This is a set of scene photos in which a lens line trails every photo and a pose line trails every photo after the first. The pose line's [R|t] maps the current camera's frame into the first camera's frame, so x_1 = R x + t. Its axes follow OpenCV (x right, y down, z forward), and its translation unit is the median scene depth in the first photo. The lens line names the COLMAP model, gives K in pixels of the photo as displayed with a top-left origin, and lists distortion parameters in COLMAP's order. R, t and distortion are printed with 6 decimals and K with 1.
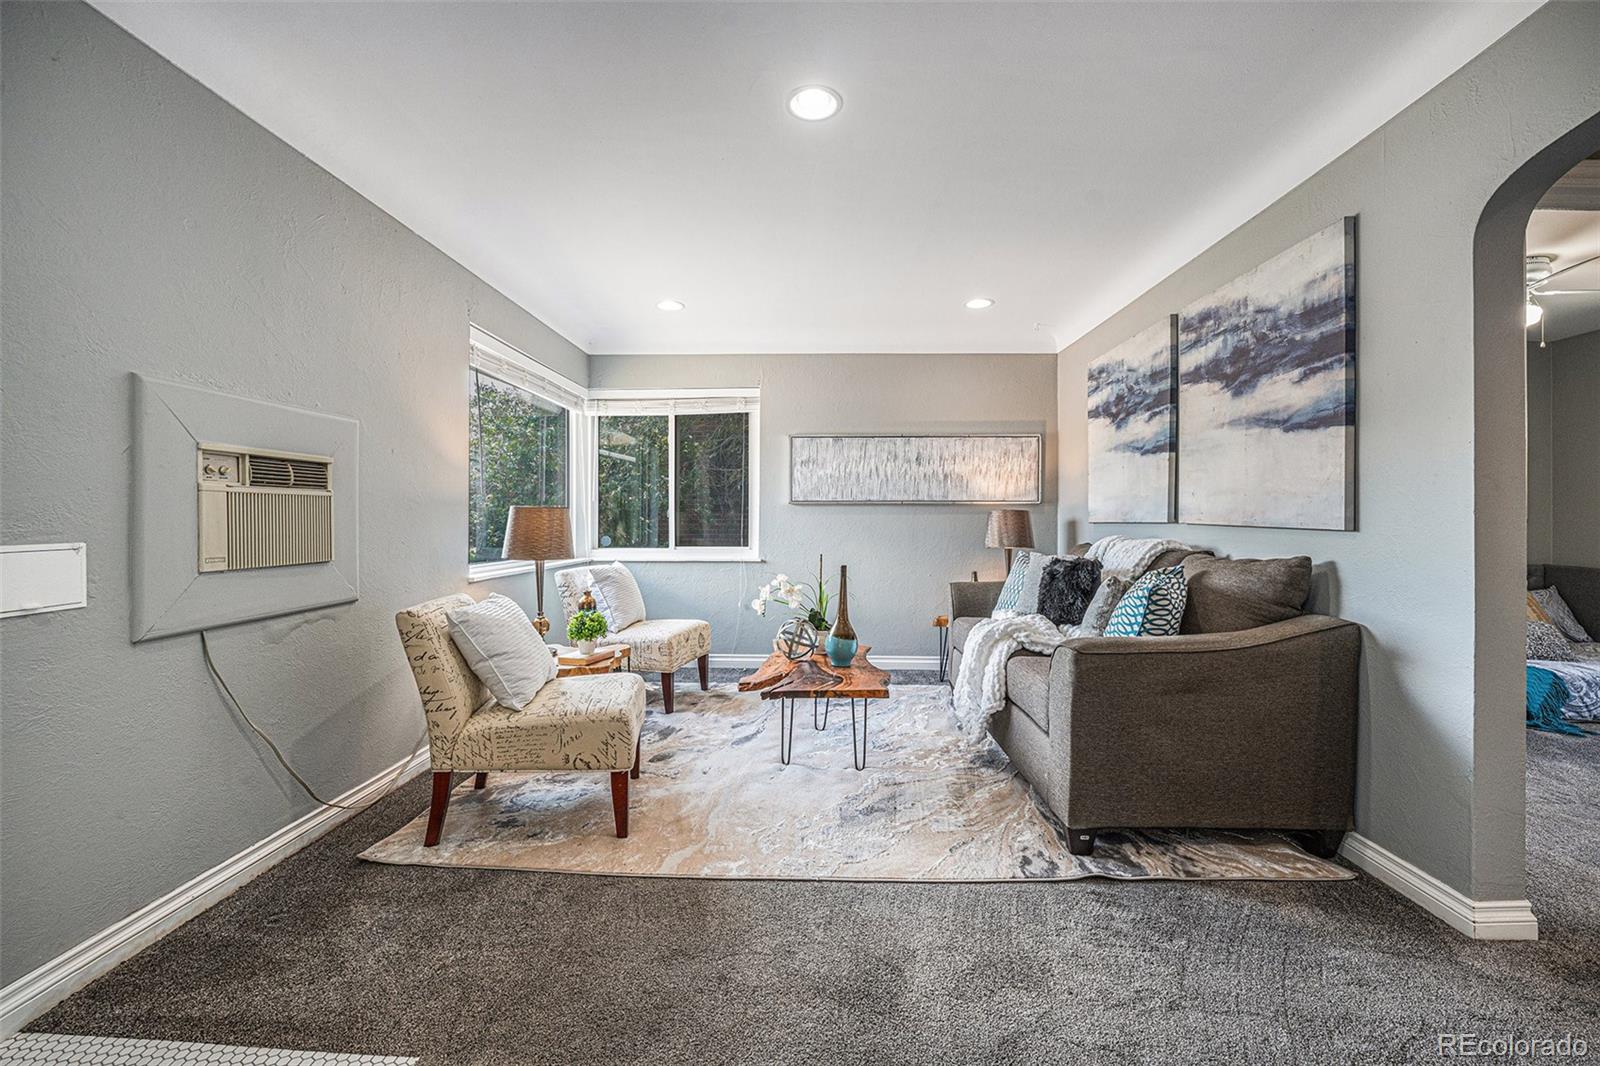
lens RADIAL K [[666.2, 0, 792.7], [0, 666.2, 518.3], [0, 0, 1]] dist [-0.015836, 0.002637]
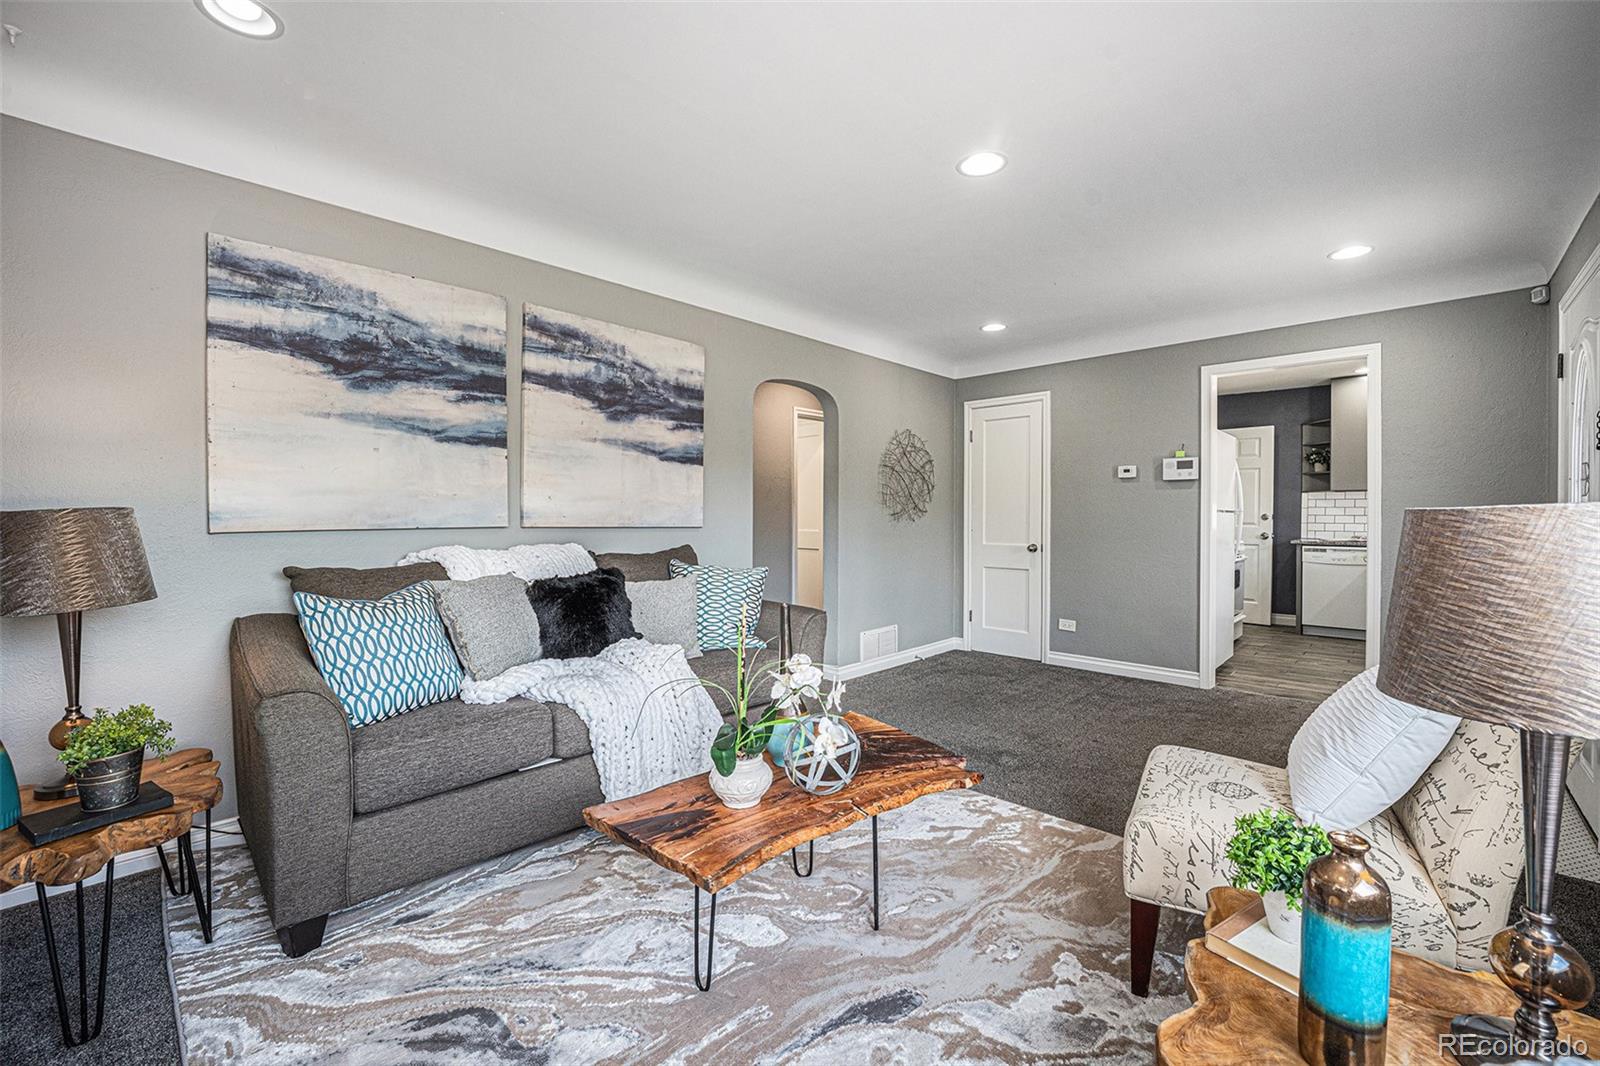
lens RADIAL K [[666.2, 0, 803.1], [0, 666.2, 526.7], [0, 0, 1]] dist [-0.015836, 0.002637]
pose [[-0.751901, -0.017191, 0.659051, -0.441219], [-0.002196, 0.999720, 0.023572, -0.020330], [-0.659272, 0.016276, -0.751728, 1.844900]]
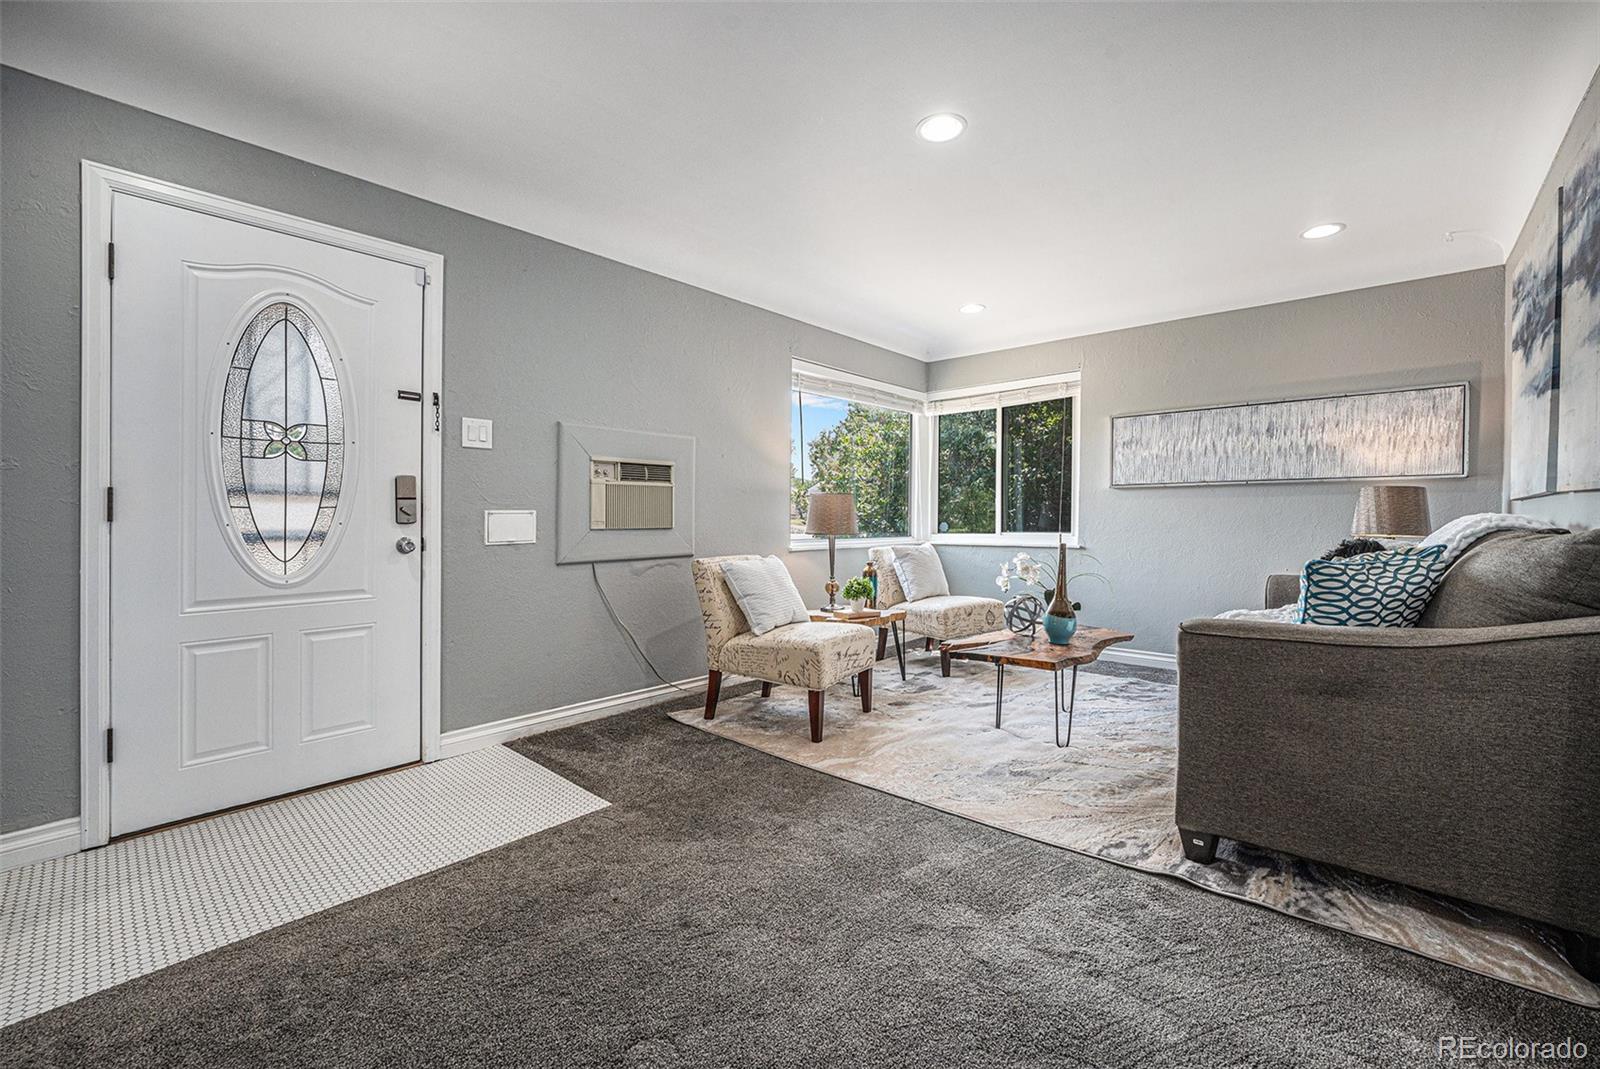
lens RADIAL K [[666.2, 0, 816.4], [0, 666.2, 514.8], [0, 0, 1]] dist [-0.015836, 0.002637]
pose [[0.778090, -0.006345, -0.628121, 0.527508], [0.002929, 0.999975, -0.006473, 0.042326], [0.628147, 0.003197, 0.778089, -0.009402]]
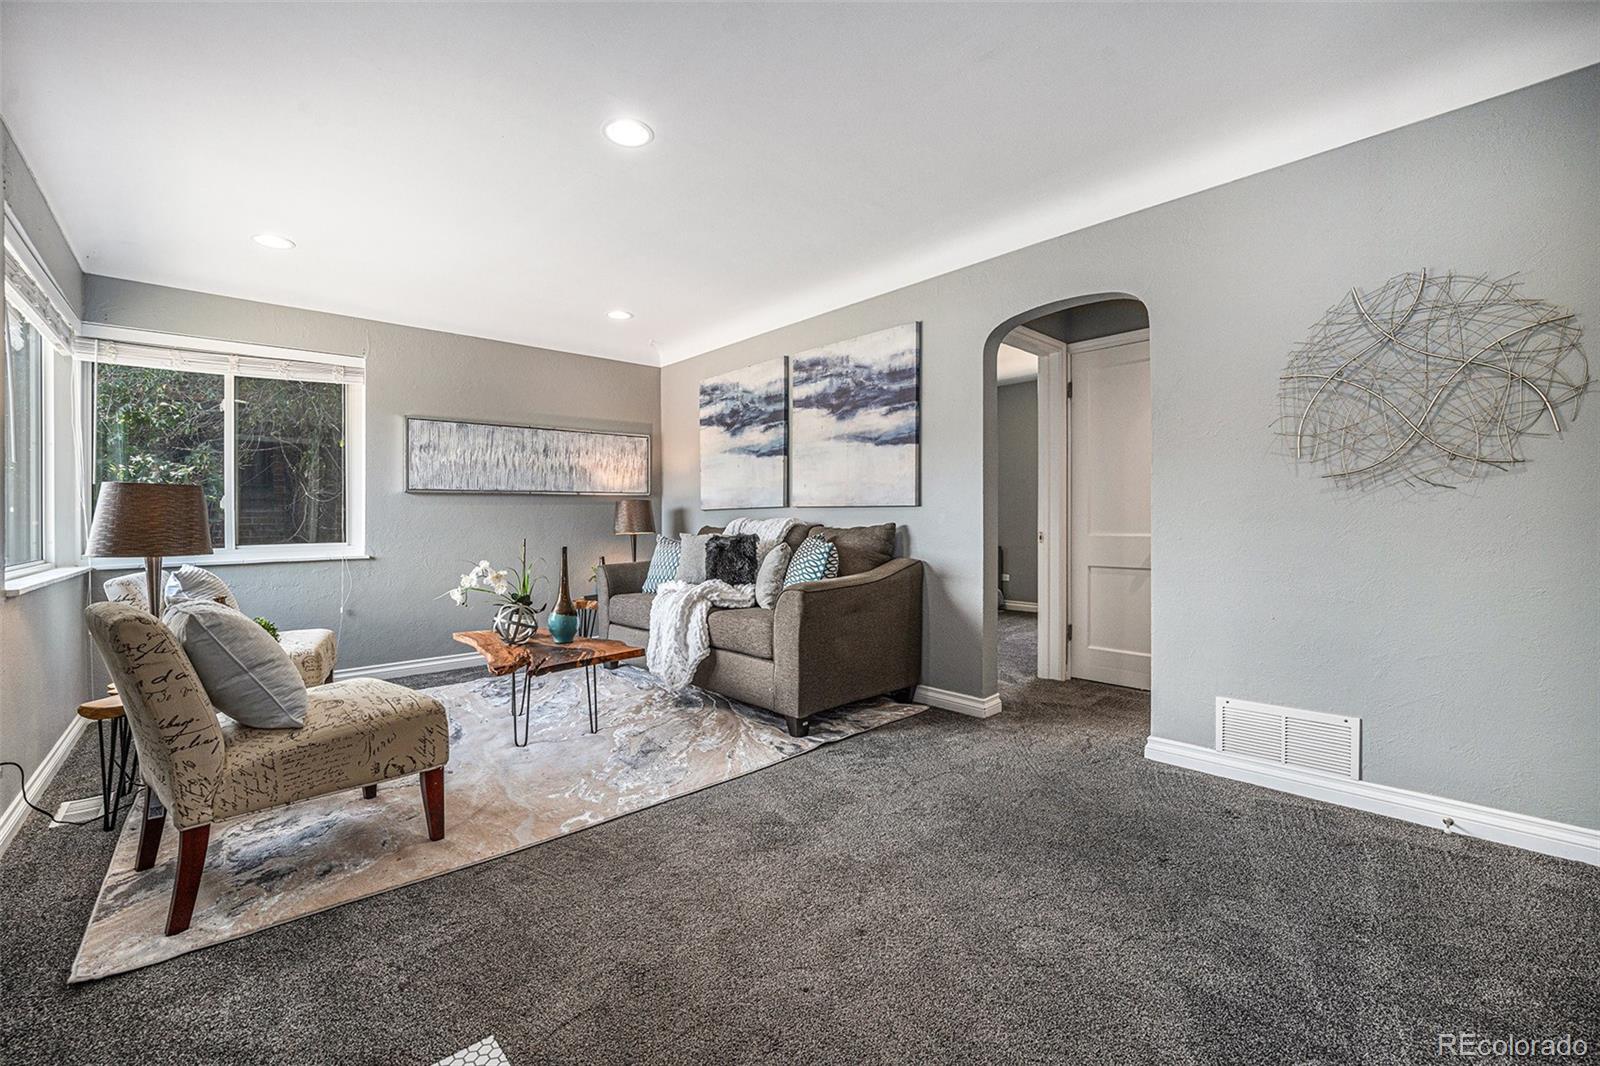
lens RADIAL K [[666.2, 0, 783.0], [0, 666.2, 518.4], [0, 0, 1]] dist [-0.015836, 0.002637]
pose [[0.725091, -0.010414, 0.688574, -0.503941], [0.012378, 0.999921, 0.002088, 0.035897], [-0.688542, 0.007010, 0.725163, -0.000560]]
